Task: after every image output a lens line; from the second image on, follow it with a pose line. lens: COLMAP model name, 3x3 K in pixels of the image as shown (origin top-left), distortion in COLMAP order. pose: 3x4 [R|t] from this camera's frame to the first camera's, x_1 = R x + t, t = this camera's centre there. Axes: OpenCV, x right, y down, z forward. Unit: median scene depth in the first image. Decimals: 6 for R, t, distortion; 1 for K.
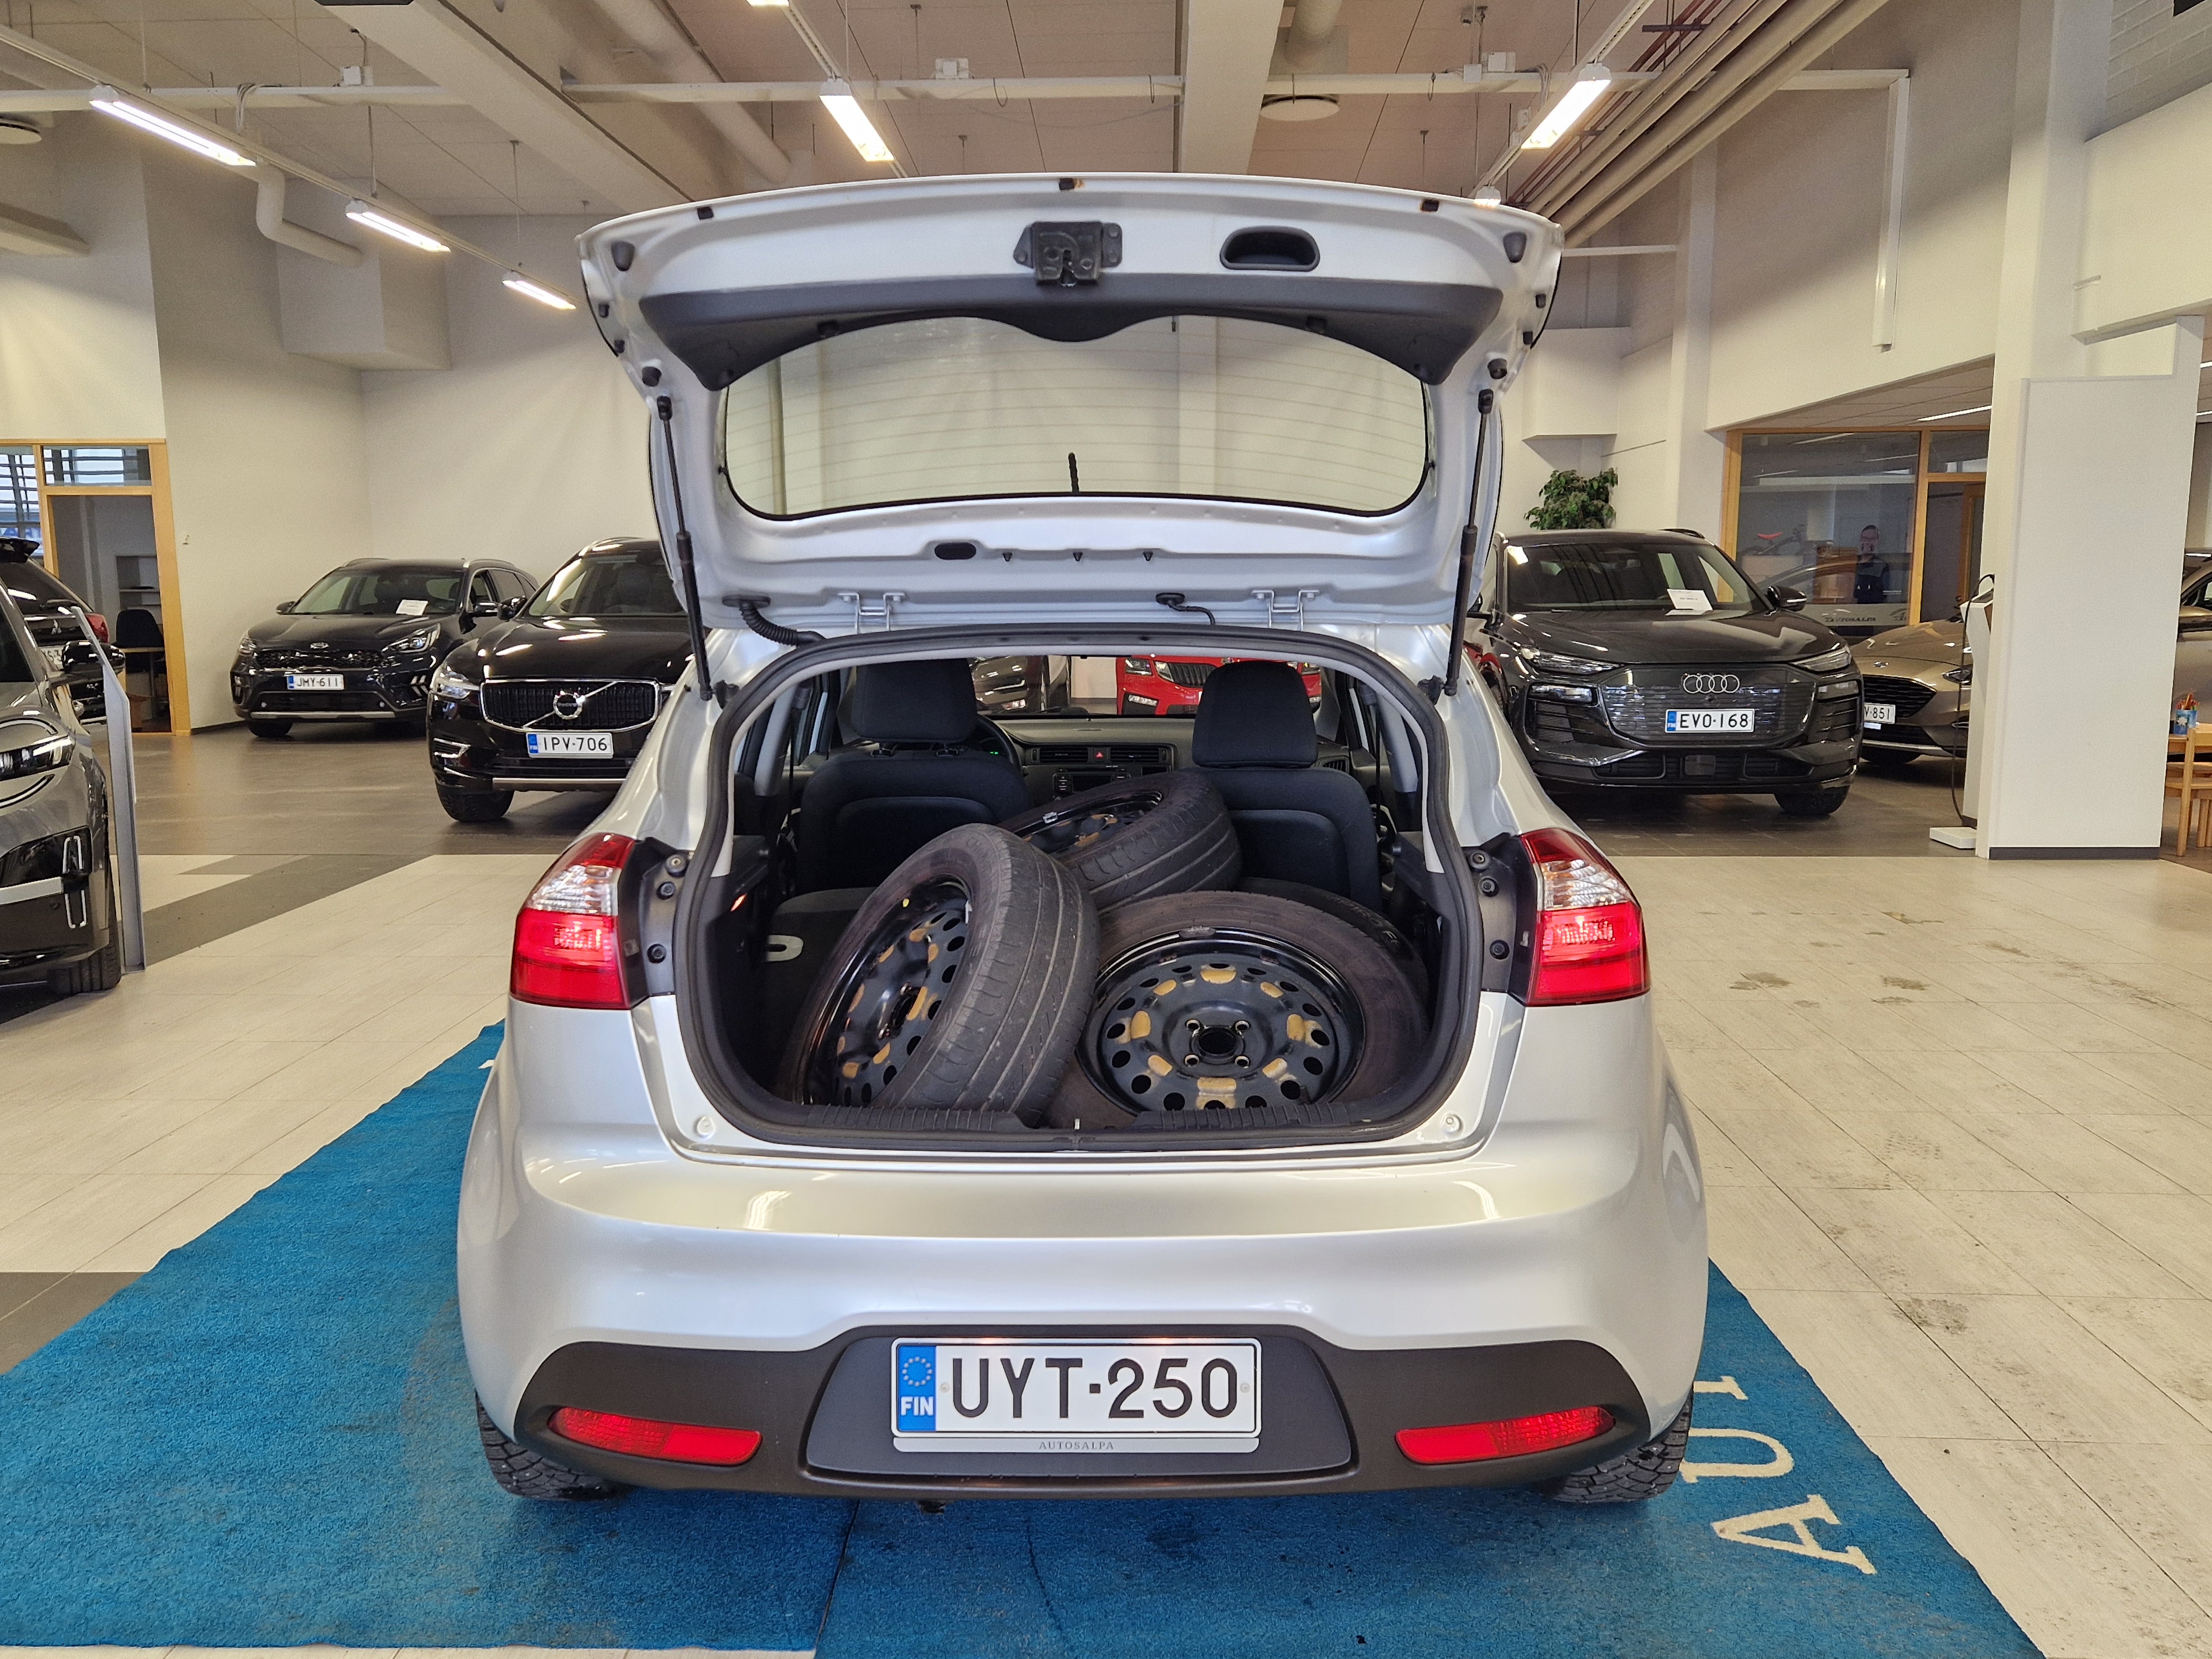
lens RADIAL K [[1765.9, 0, 1106.0], [0, 1765.9, 829.5], [0, 0, 1]] dist [0.050405, -0.004375]
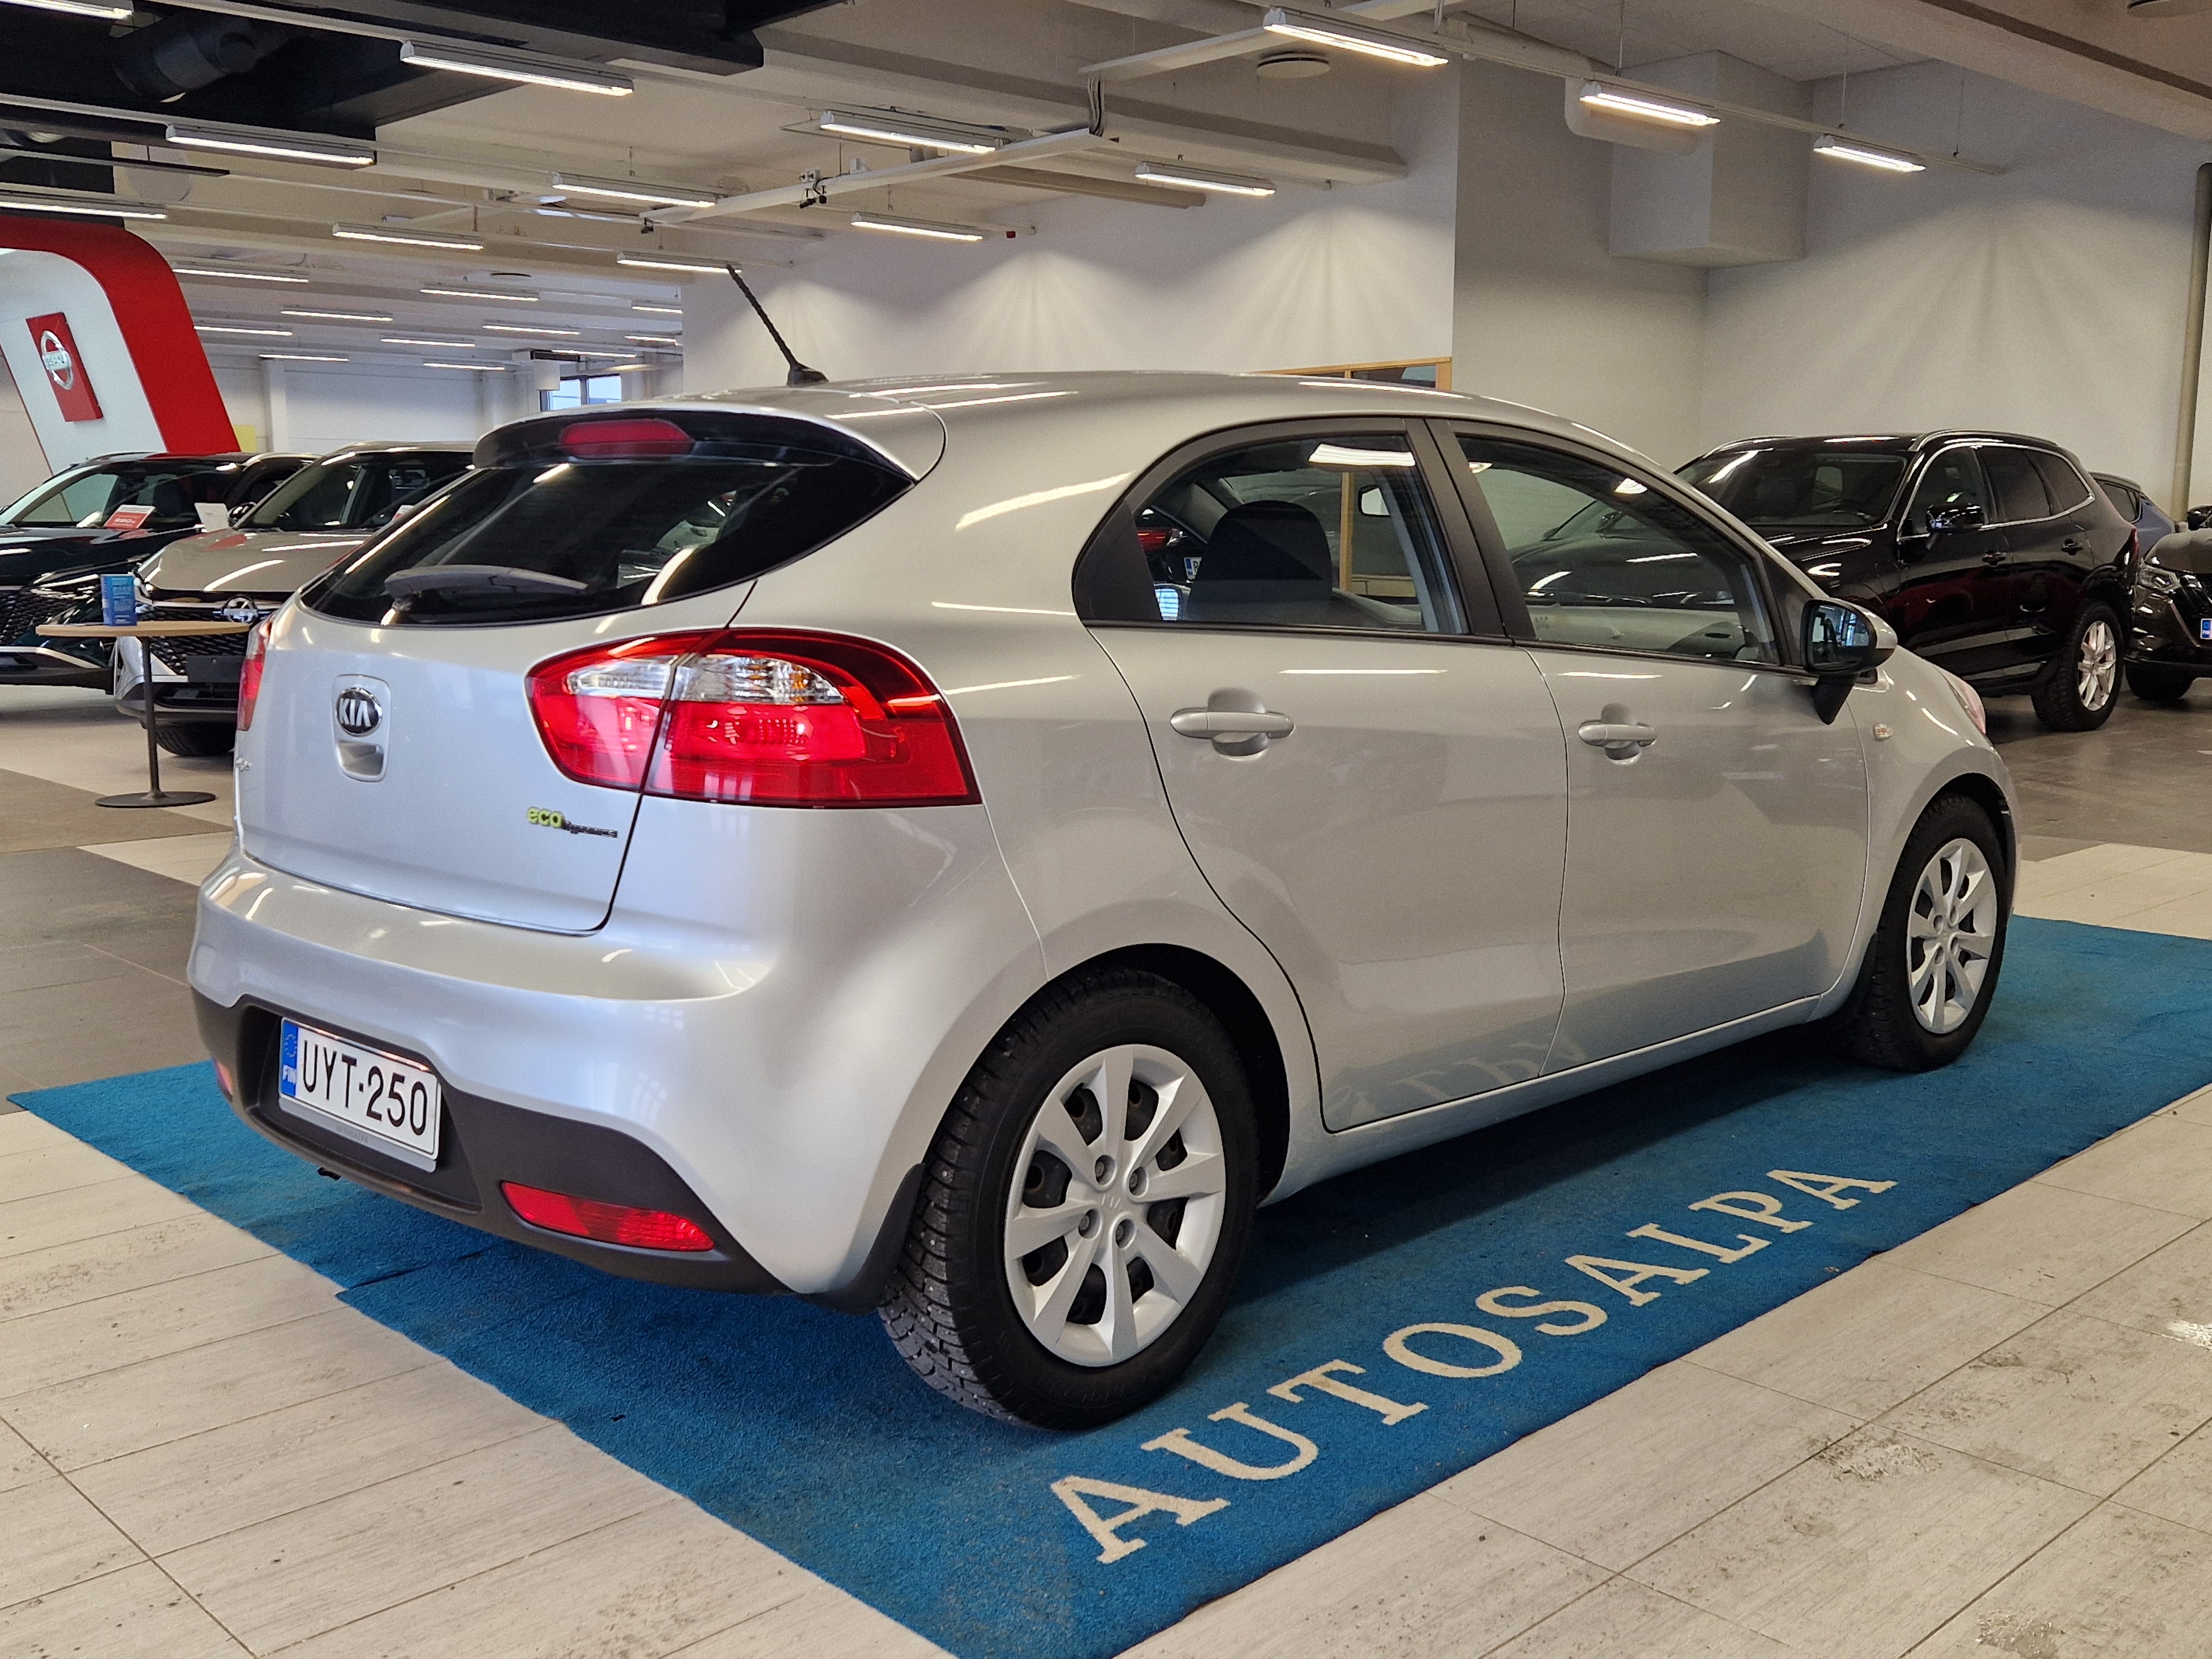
lens RADIAL K [[2136.5, 0, 1106.5], [0, 2136.5, 885.0], [0, 0, 1]] dist [0.003283, -0.012659]
pose [[0.715167, 0.116055, -0.689251, 1.256132], [-0.097913, 0.993030, 0.065610, 0.049671], [0.692061, 0.020565, 0.721546, 0.339287]]
